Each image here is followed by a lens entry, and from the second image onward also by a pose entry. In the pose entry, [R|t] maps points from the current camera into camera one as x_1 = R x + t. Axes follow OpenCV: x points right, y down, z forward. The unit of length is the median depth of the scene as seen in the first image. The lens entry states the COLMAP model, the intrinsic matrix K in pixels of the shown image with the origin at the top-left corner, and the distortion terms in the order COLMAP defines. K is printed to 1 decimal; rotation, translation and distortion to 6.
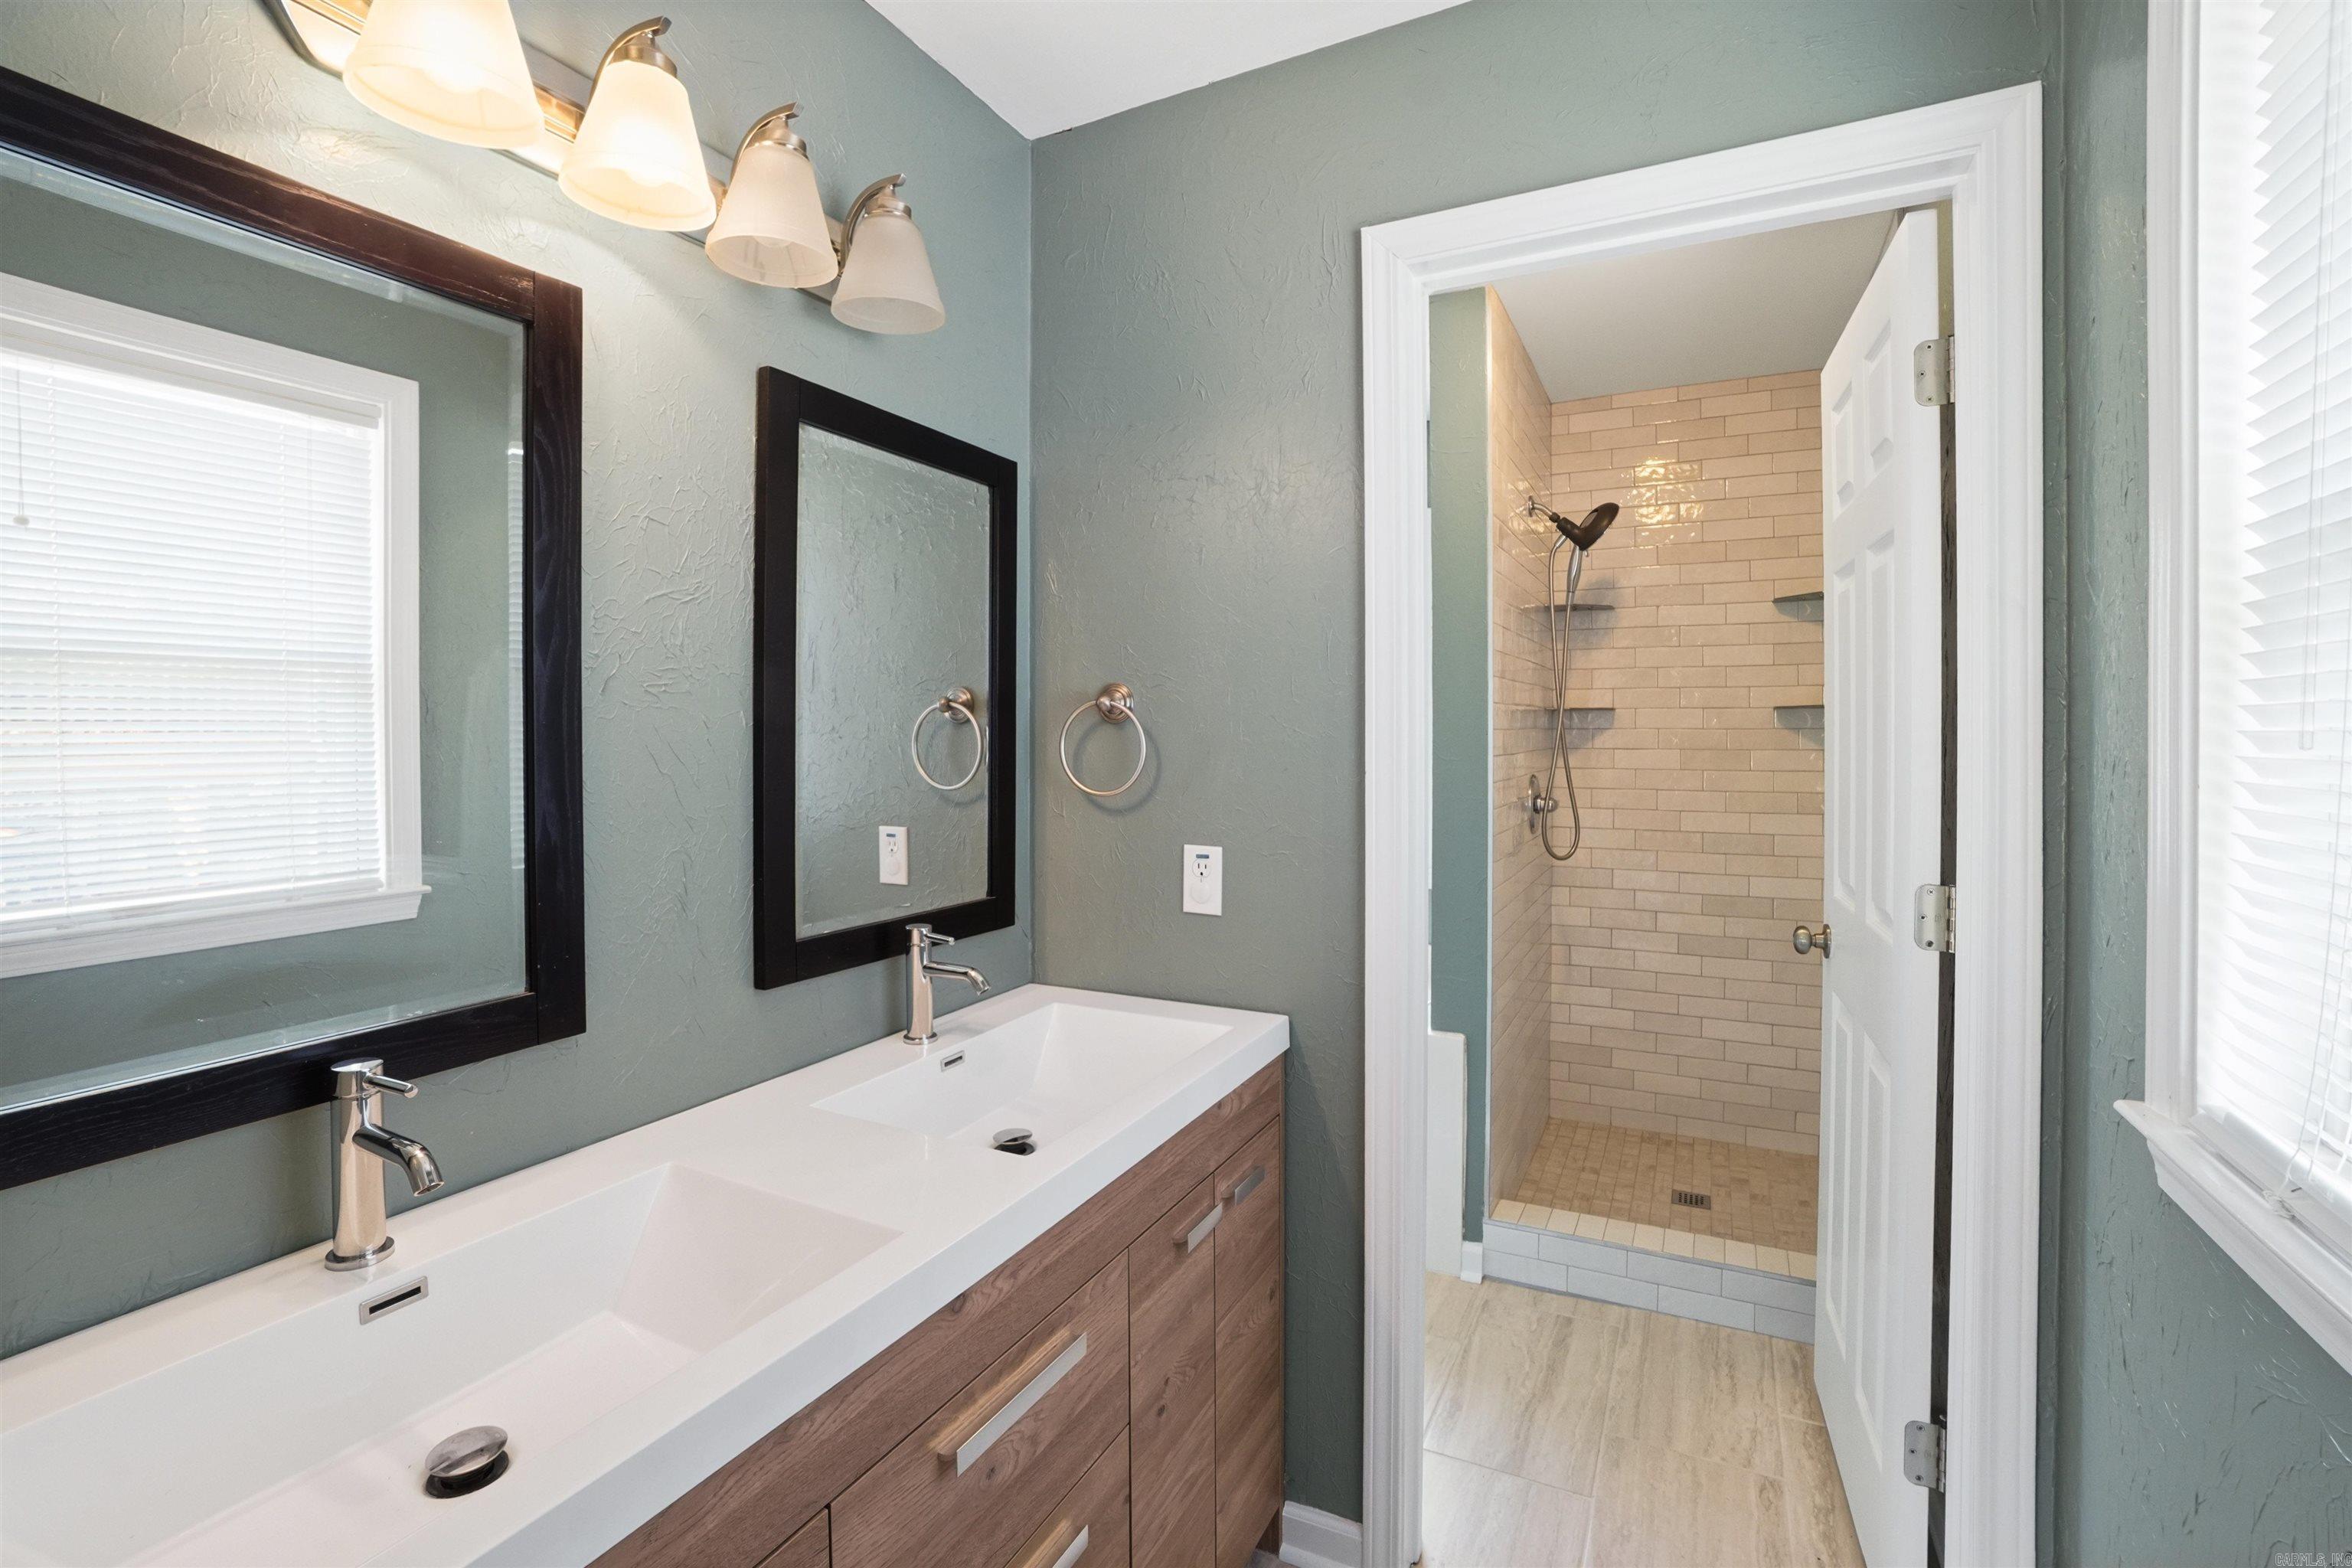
lens RADIAL K [[1049.9, 0, 1161.3], [0, 1049.9, 776.4], [0, 0, 1]] dist [-0.030585, 0.002755]
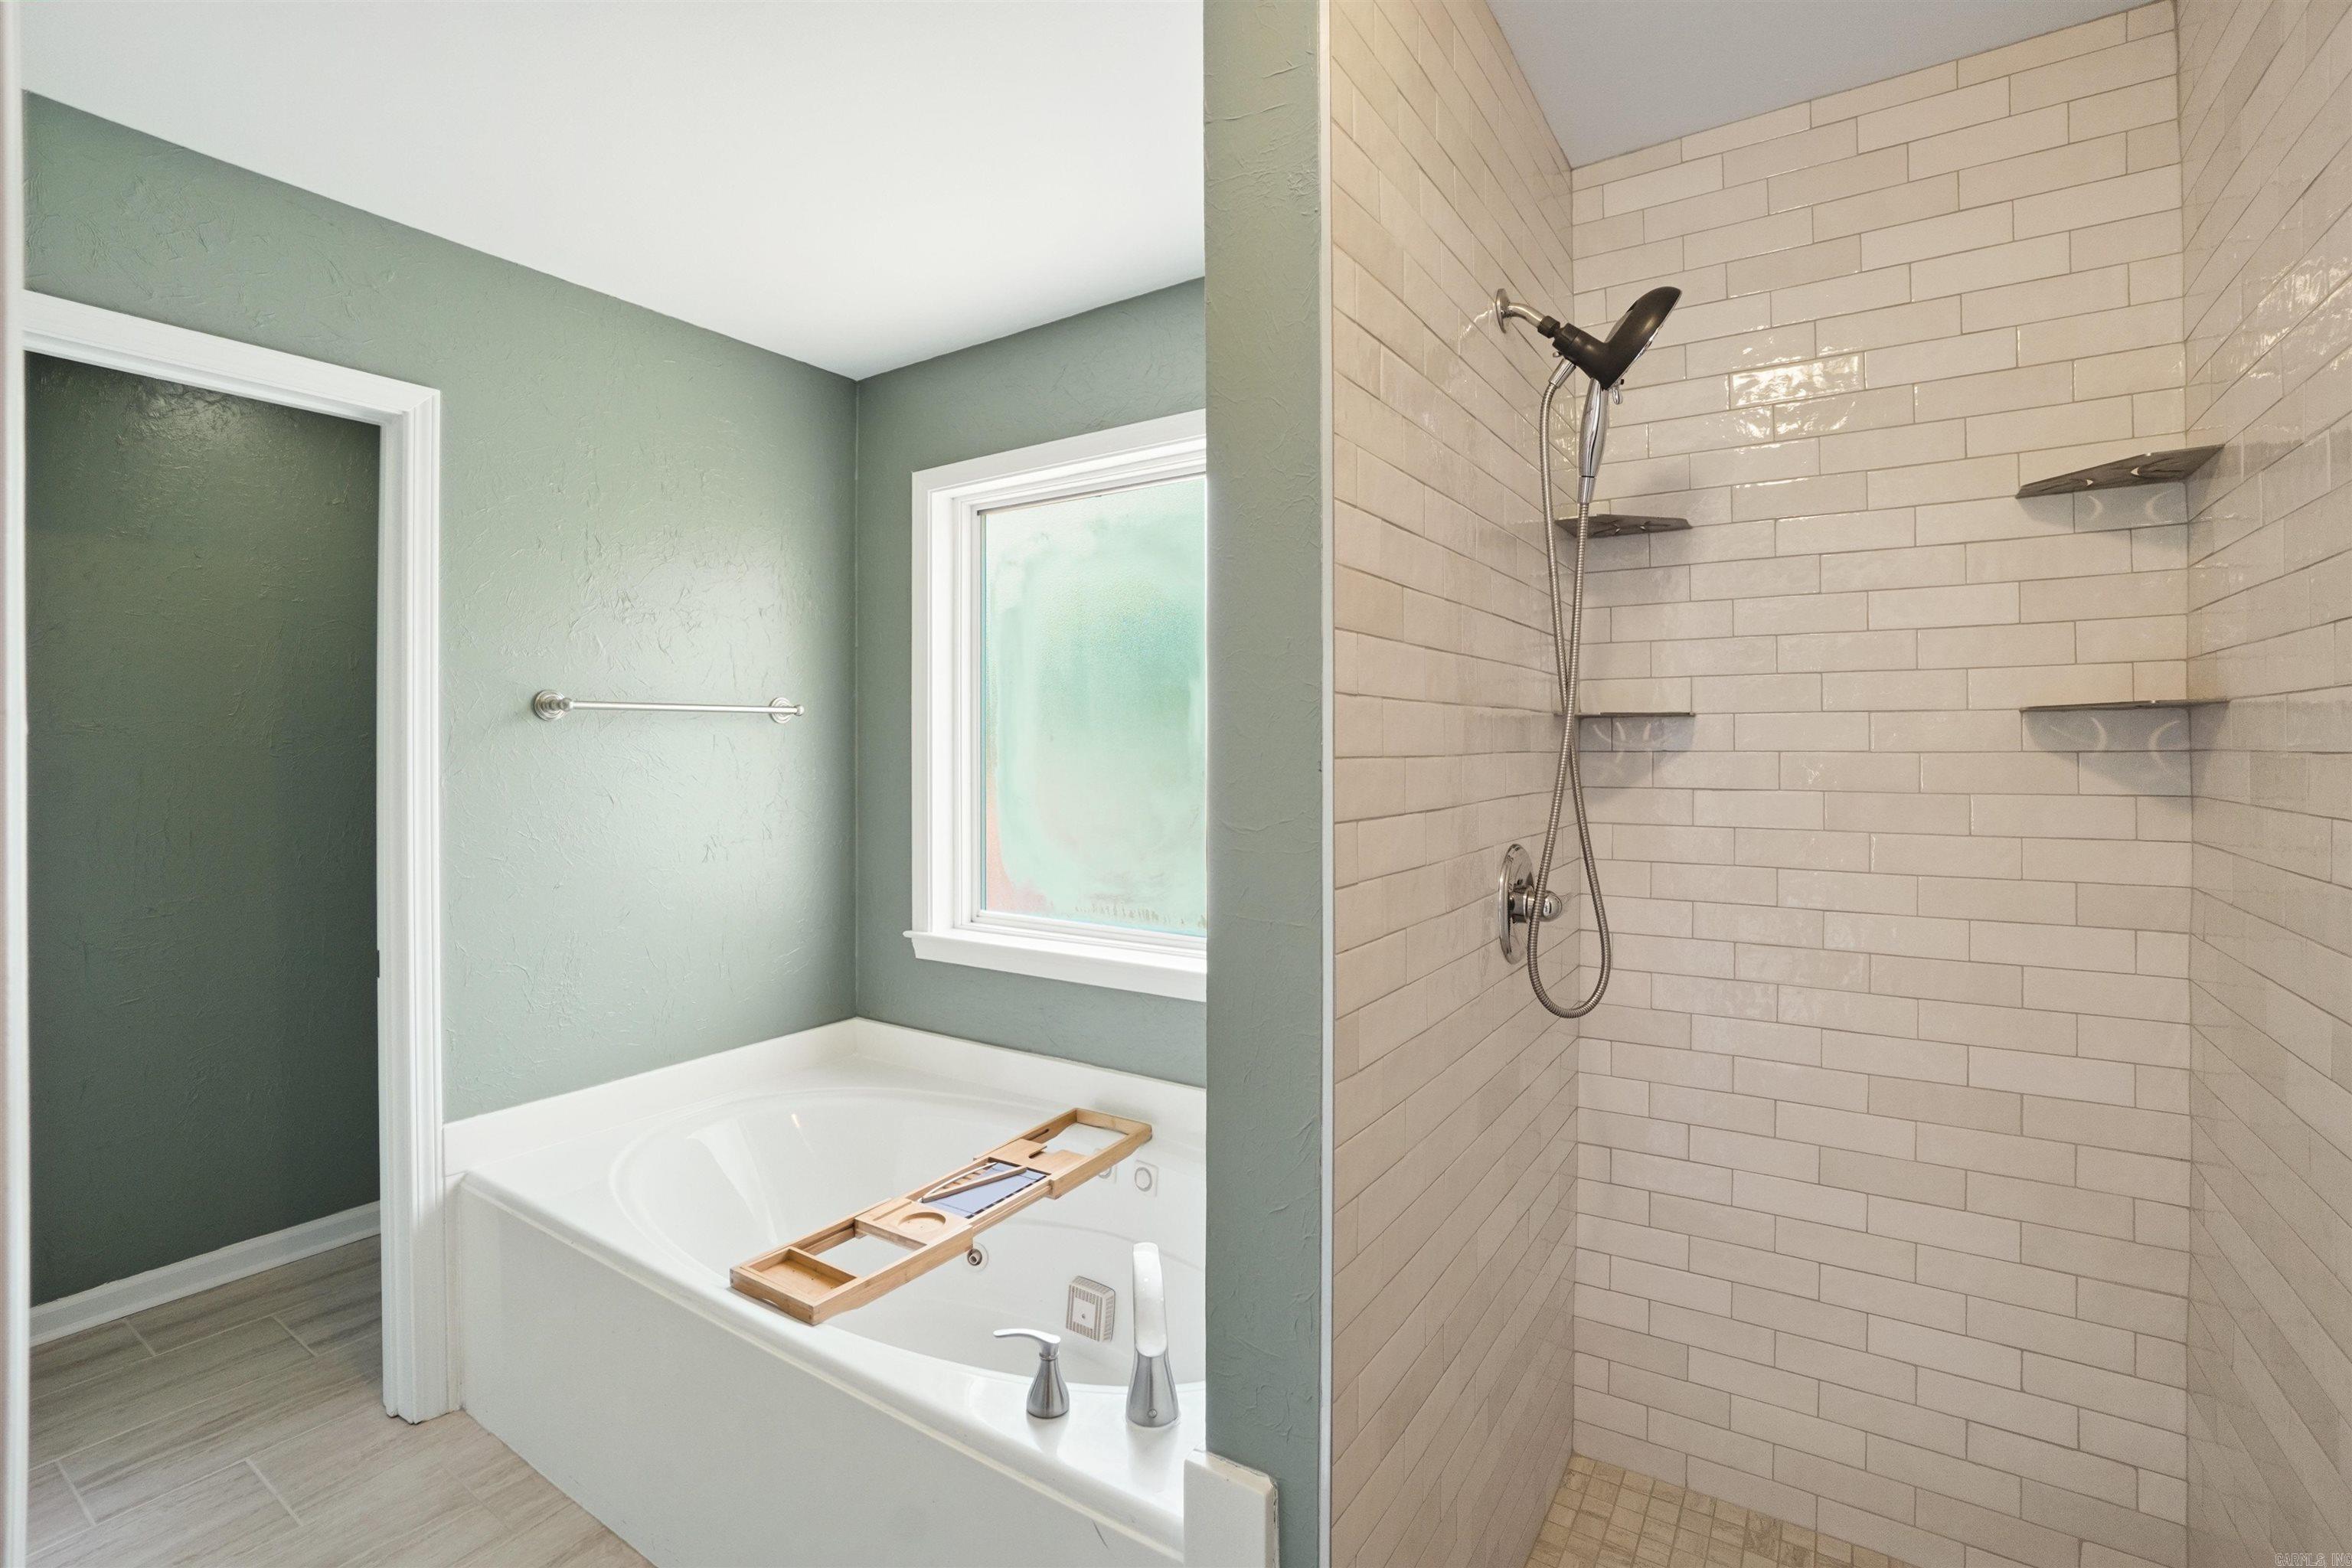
lens RADIAL K [[1049.9, 0, 1158.6], [0, 1049.9, 774.4], [0, 0, 1]] dist [-0.030585, 0.002755]
pose [[0.993810, 0.003726, -0.111026, 0.227623], [-0.006020, 0.999775, -0.020333, -0.022238], [0.110926, 0.020876, 0.993609, 0.452458]]
